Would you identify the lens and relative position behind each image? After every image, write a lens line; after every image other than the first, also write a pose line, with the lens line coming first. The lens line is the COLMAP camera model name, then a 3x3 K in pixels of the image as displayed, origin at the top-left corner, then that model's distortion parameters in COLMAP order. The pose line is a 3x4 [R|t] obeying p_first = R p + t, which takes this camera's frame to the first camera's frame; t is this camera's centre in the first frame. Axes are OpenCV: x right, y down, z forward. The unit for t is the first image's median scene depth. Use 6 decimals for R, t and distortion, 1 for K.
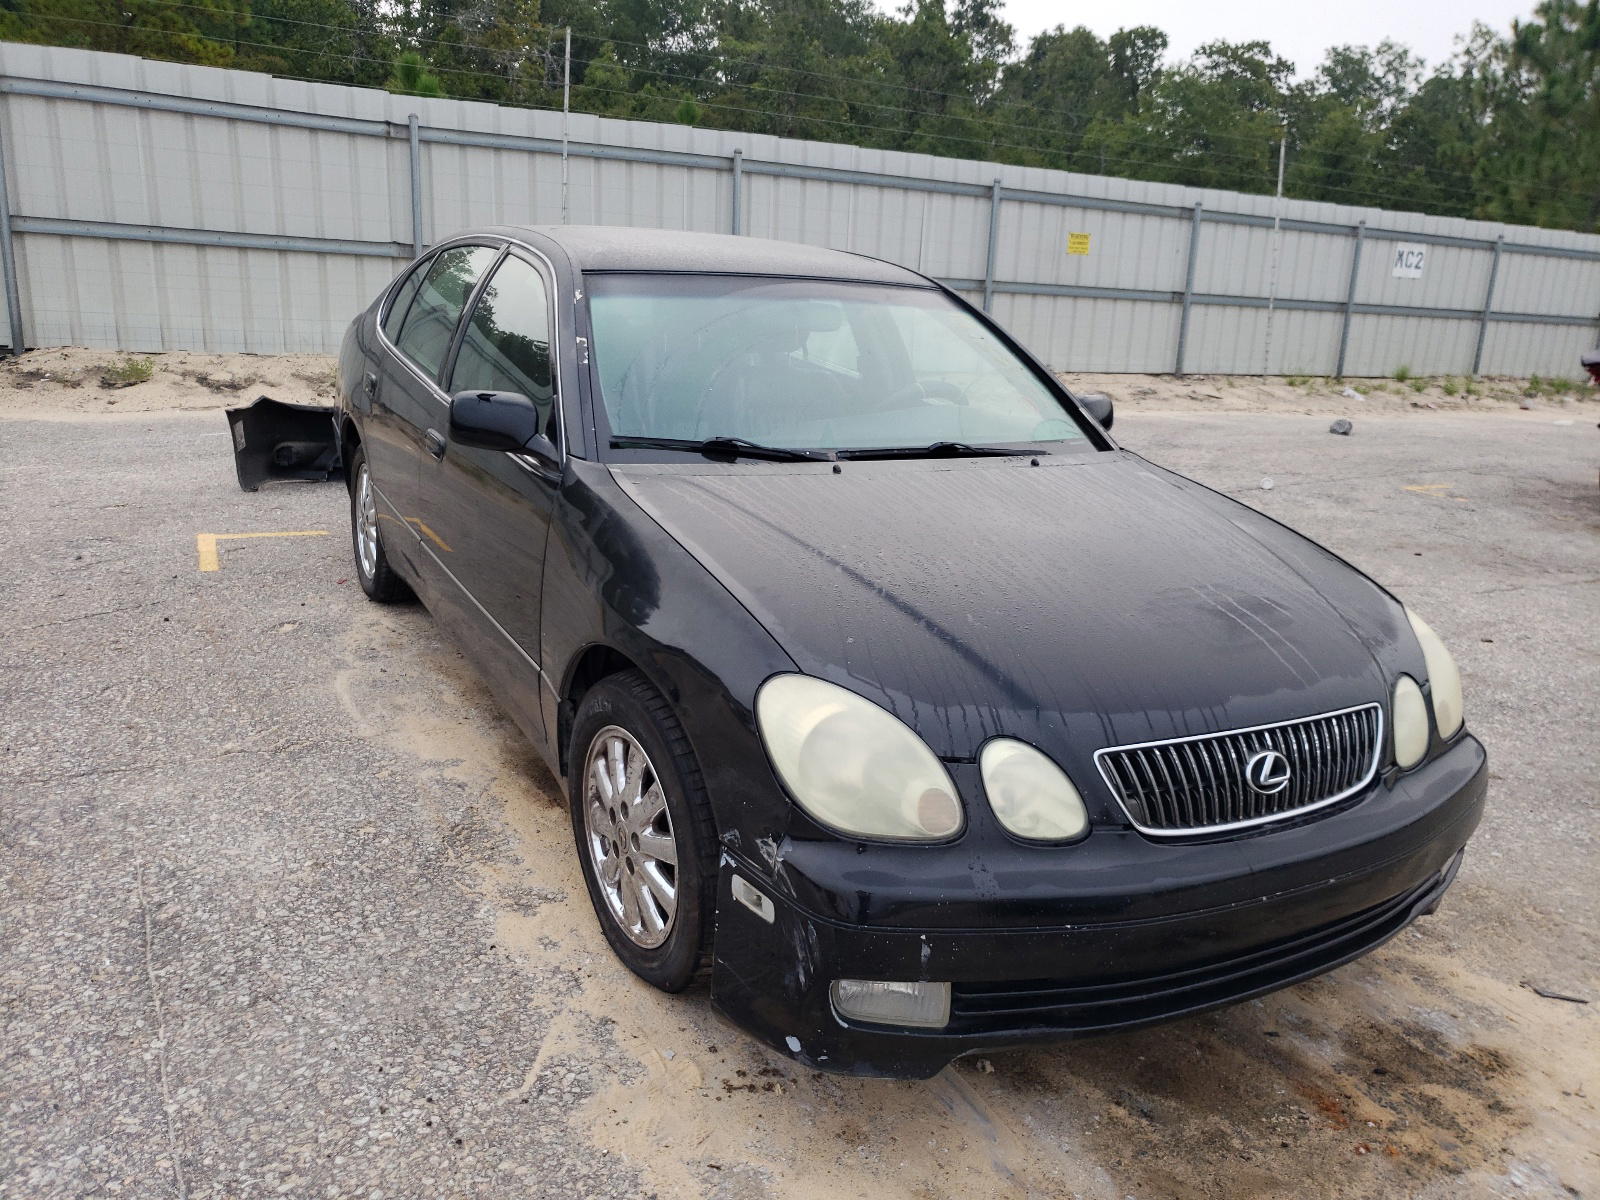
lens RADIAL K [[1244.1, 0, 792.5], [0, 1244.1, 653.6], [0, 0, 1]] dist [-0.027472, 0.061379]
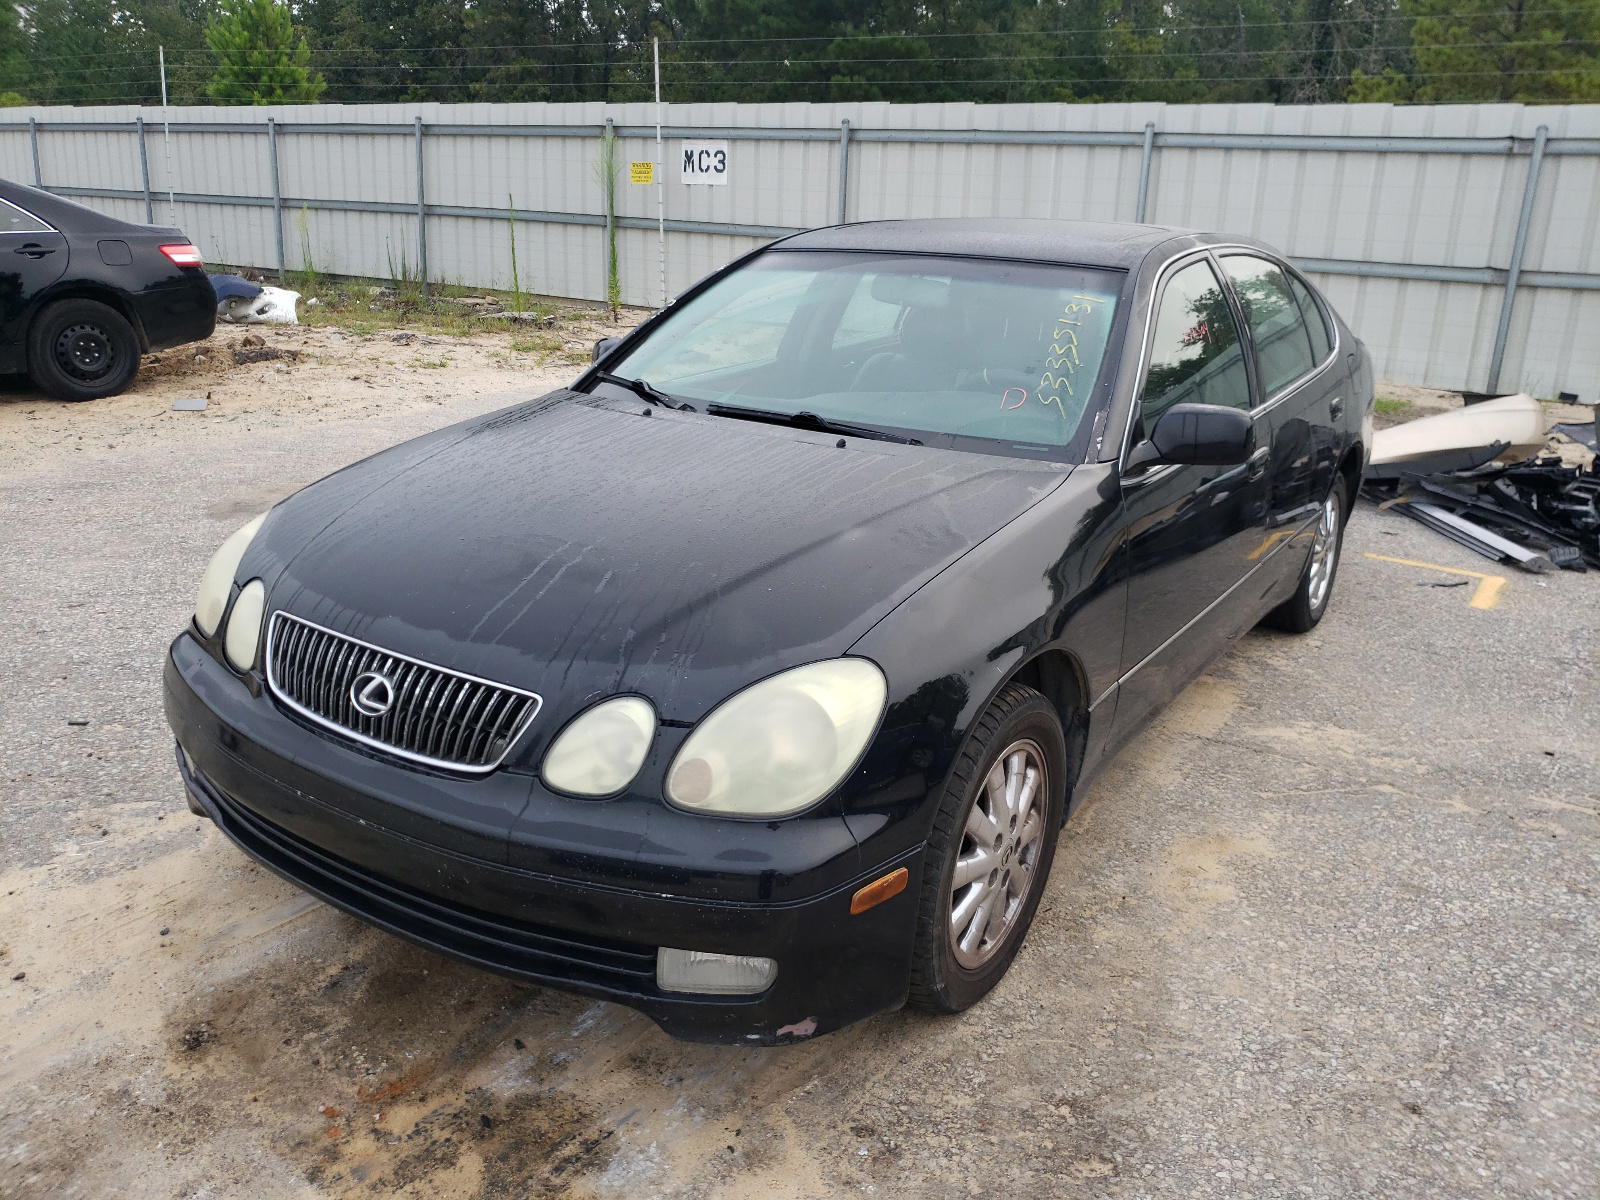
lens RADIAL K [[1208.7, 0, 814.5], [0, 1208.7, 674.0], [0, 0, 1]] dist [0.011617, 0.003653]
pose [[0.478136, 0.271307, -0.835331, 1.223999], [-0.287652, 0.947010, 0.142929, -0.144174], [0.829844, 0.171945, 0.530842, 0.705204]]
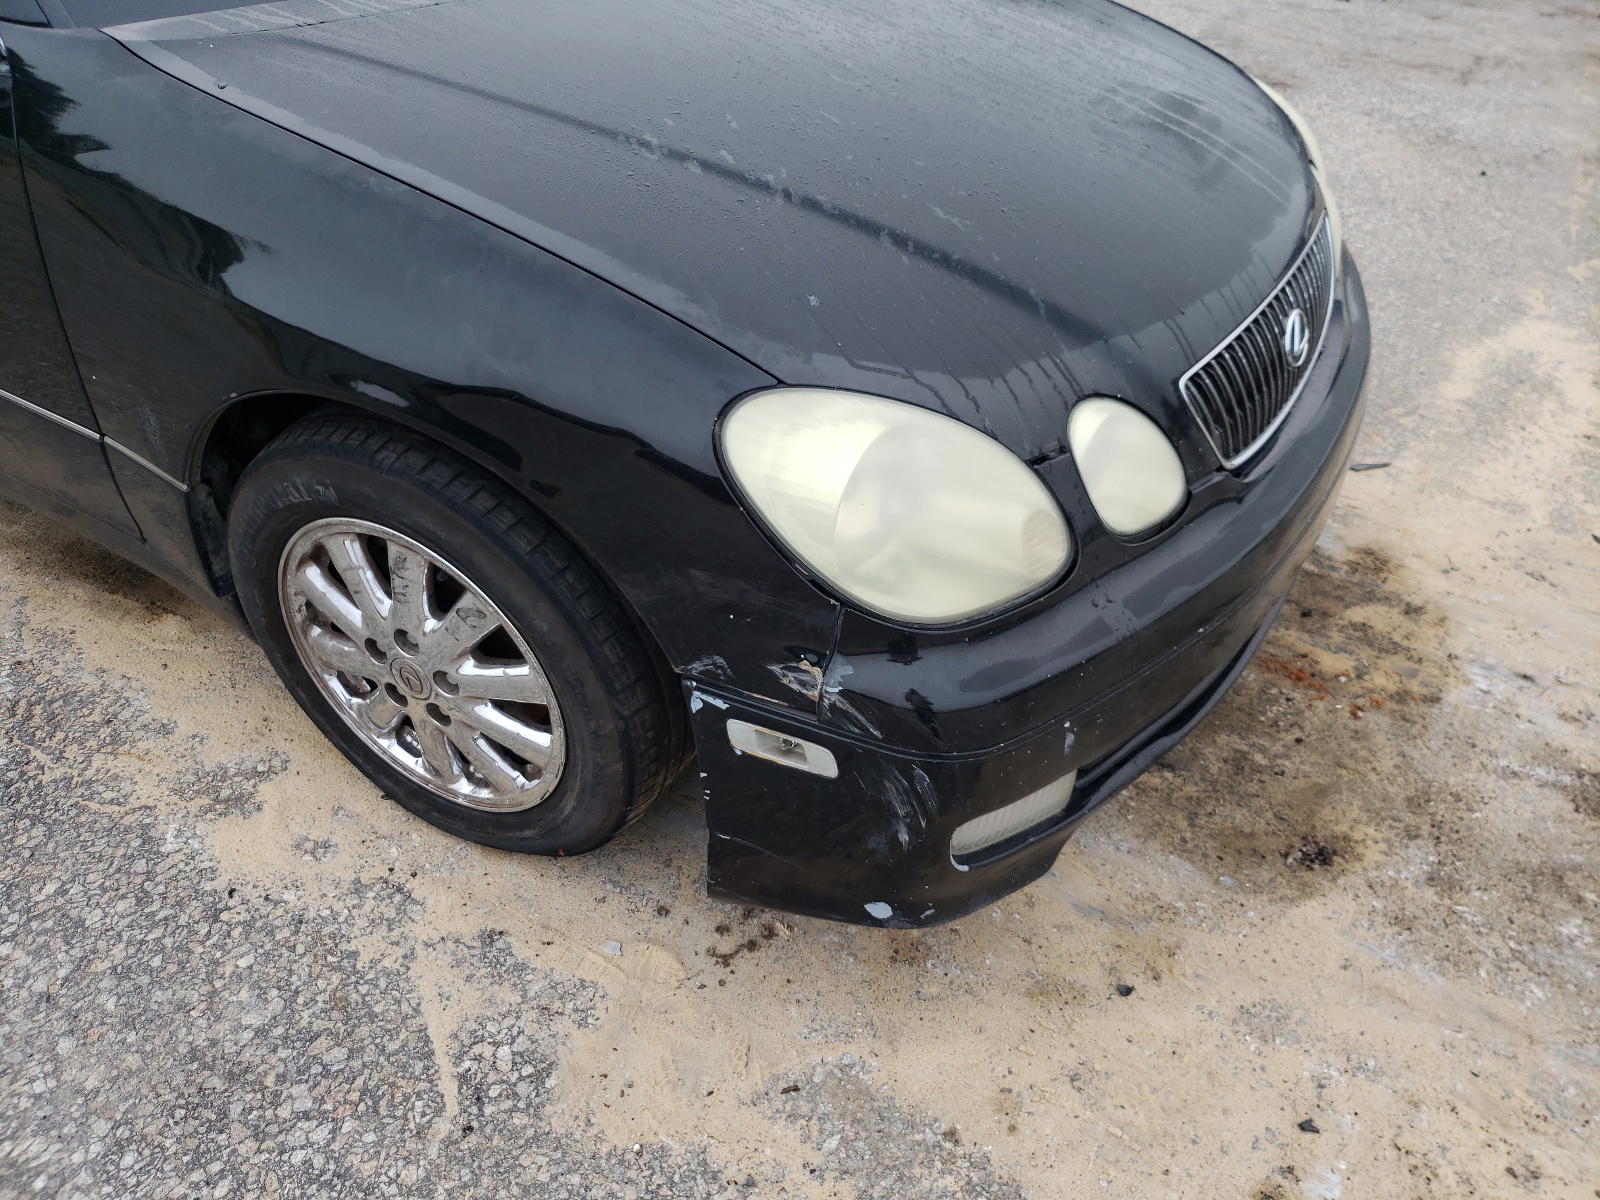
lens RADIAL K [[1243.3, 0, 827.8], [0, 1243.3, 595.5], [0, 0, 1]] dist [-0.007753, 0.032599]
pose [[0.857757, -0.332249, 0.392256, -0.199137], [0.179015, 0.908358, 0.377941, -0.093435], [-0.481879, -0.253961, 0.838628, 0.403679]]
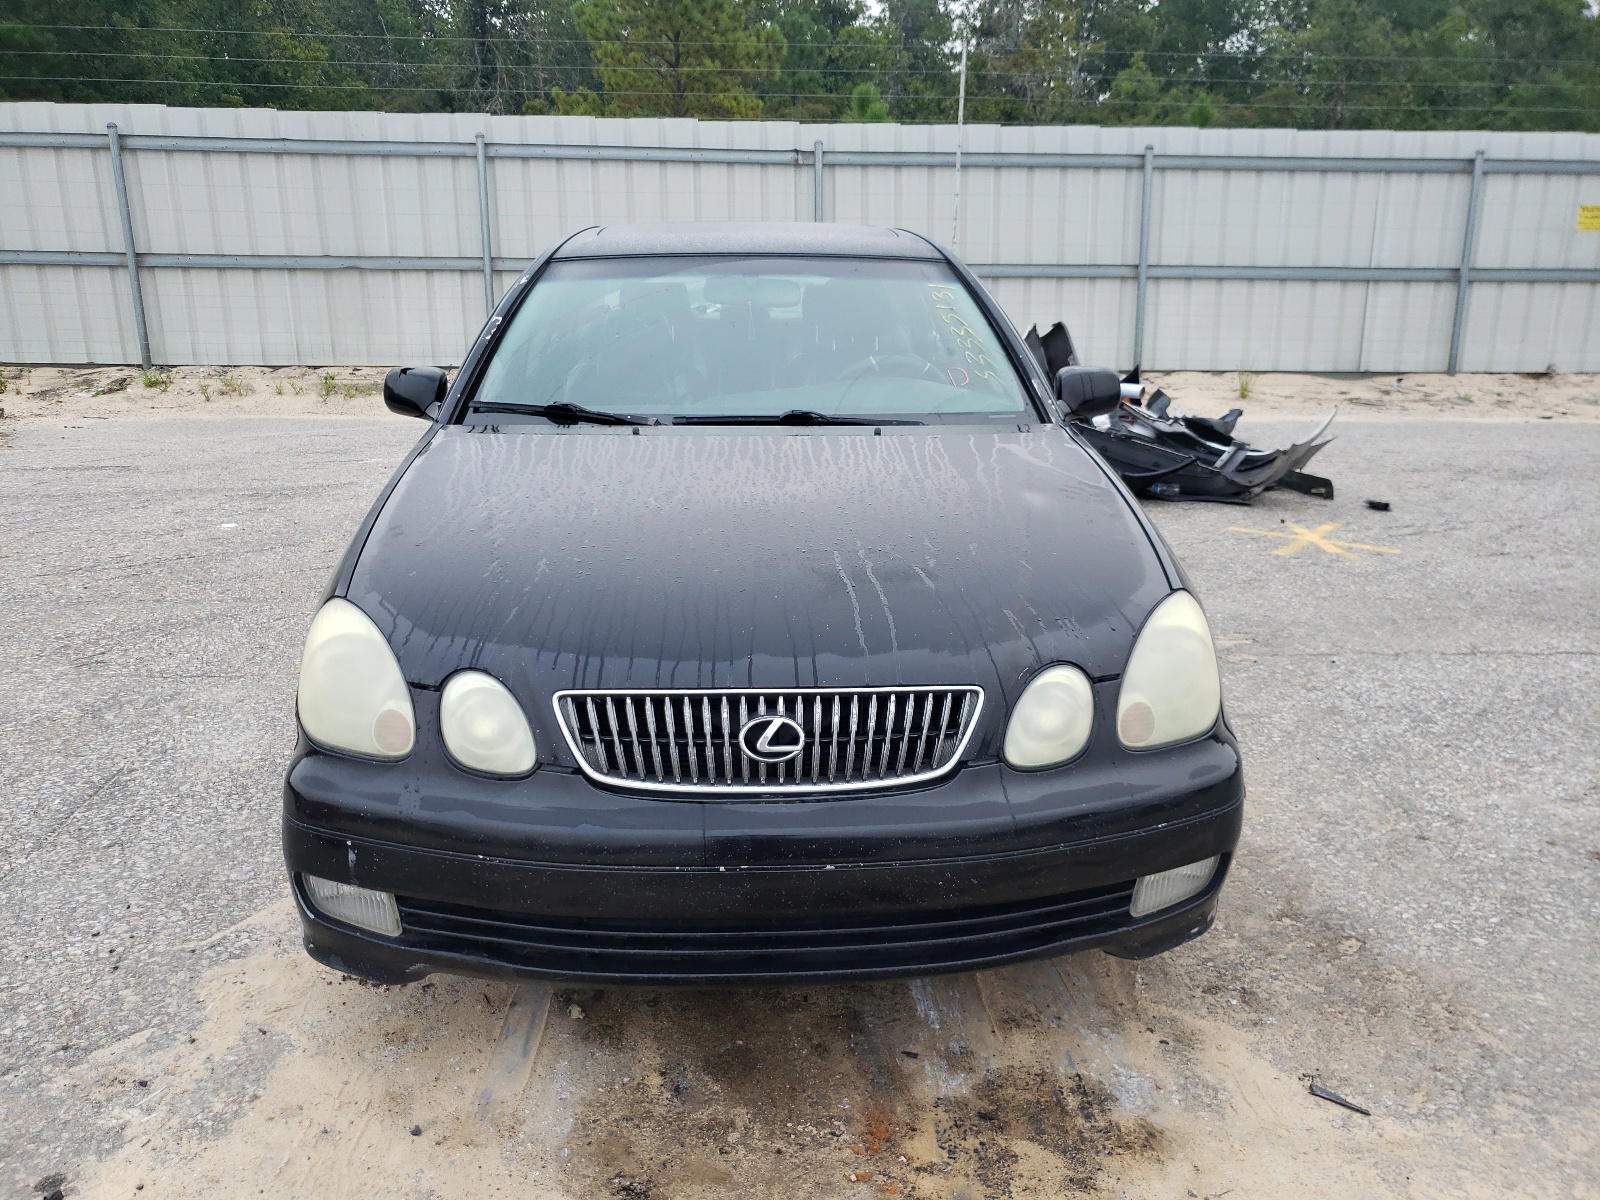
lens RADIAL K [[1244.1, 0, 792.5], [0, 1244.1, 653.6], [0, 0, 1]] dist [-0.027472, 0.061379]
pose [[0.901598, 0.078725, -0.425352, 0.709795], [-0.085757, 0.996313, 0.002627, 0.025054], [0.423990, 0.034108, 0.905024, 0.151459]]
